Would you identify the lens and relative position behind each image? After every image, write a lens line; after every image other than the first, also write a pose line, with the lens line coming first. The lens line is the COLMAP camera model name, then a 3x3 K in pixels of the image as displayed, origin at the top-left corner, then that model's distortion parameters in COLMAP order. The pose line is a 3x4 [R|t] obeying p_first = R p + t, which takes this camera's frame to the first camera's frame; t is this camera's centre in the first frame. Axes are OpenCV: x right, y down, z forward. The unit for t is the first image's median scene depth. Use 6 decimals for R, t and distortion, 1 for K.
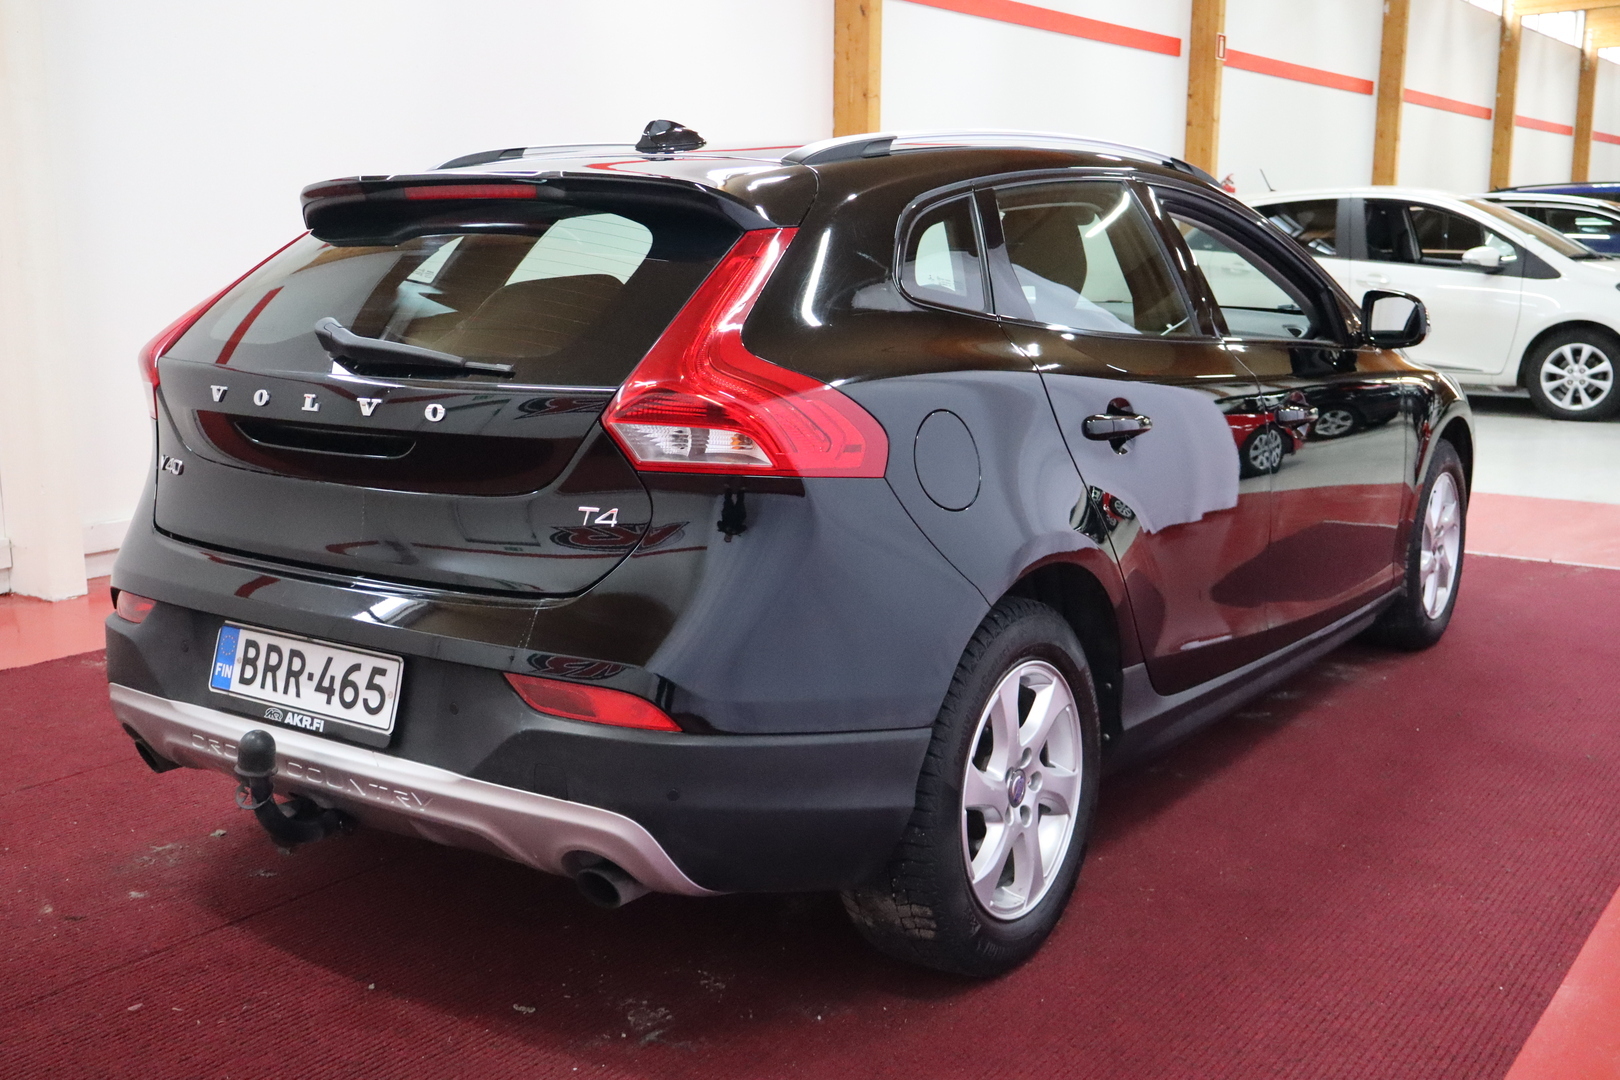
lens RADIAL K [[1694.0, 0, 810.0], [0, 1694.0, 540.0], [0, 0, 1]] dist [0.002598, 0.009369]
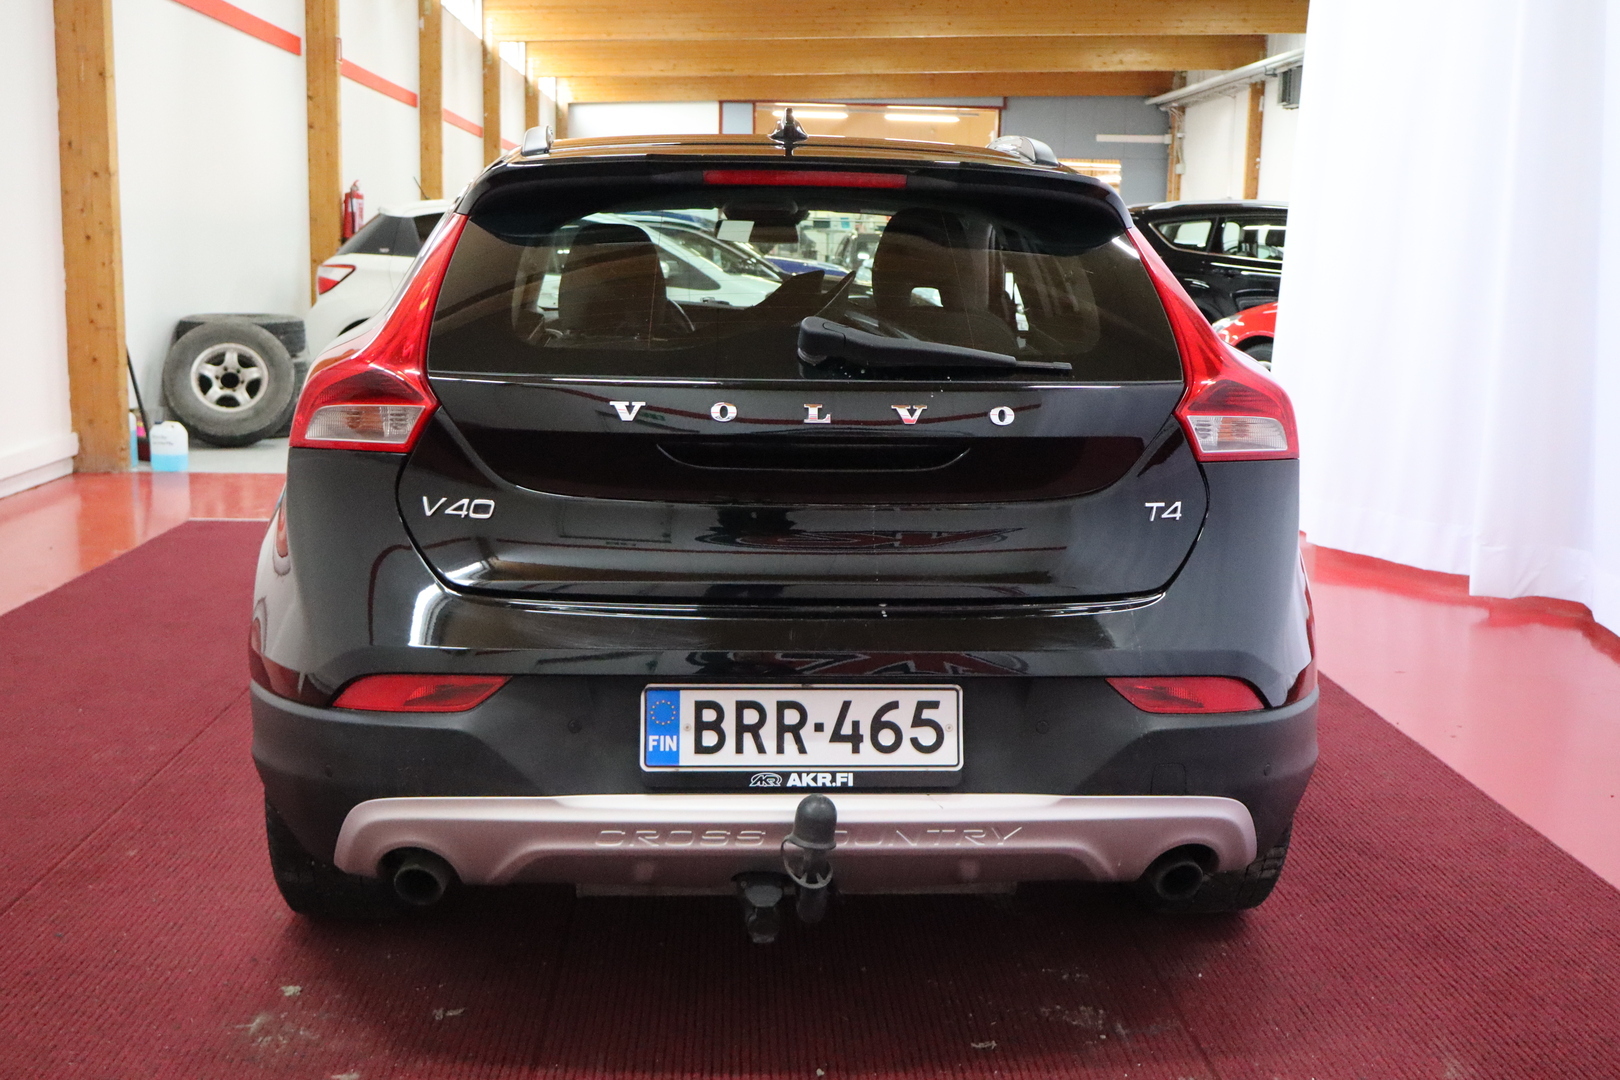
lens RADIAL K [[1741.1, 0, 810.0], [0, 1741.1, 540.0], [0, 0, 1]] dist [-0.007866, -0.036518]
pose [[0.775715, -0.087096, 0.625045, -0.854364], [0.094012, 0.995328, 0.022018, -0.035895], [-0.624042, 0.041683, 0.780278, 0.298981]]
